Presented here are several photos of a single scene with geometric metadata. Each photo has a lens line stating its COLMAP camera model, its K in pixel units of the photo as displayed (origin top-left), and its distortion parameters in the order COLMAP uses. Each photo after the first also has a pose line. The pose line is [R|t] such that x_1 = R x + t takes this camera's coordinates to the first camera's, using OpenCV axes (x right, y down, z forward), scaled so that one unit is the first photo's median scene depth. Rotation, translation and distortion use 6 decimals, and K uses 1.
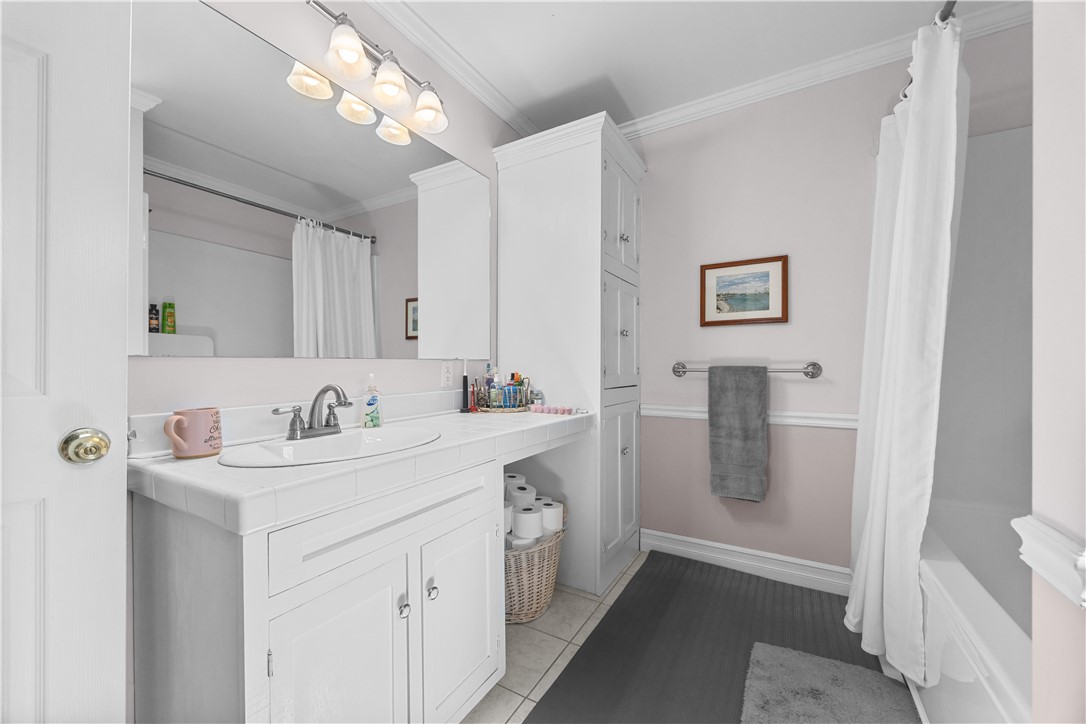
lens RADIAL K [[418.8, 0, 544.5], [0, 418.8, 366.0], [0, 0, 1]] dist [0.000703, 0.000141]
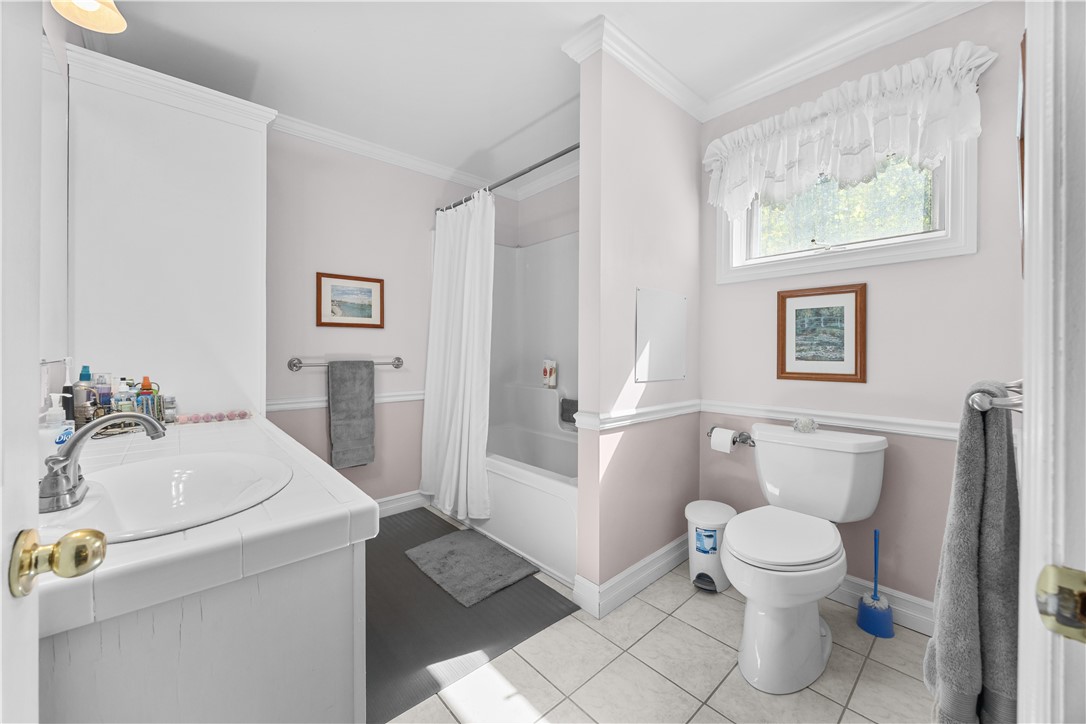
lens RADIAL K [[418.8, 0, 545.6], [0, 418.8, 353.8], [0, 0, 1]] dist [0.000703, 0.000141]
pose [[0.305516, -0.007433, 0.952158, -0.557321], [-0.002552, 0.999960, 0.008625, -0.033261], [-0.952184, -0.005065, 0.305485, 0.069812]]
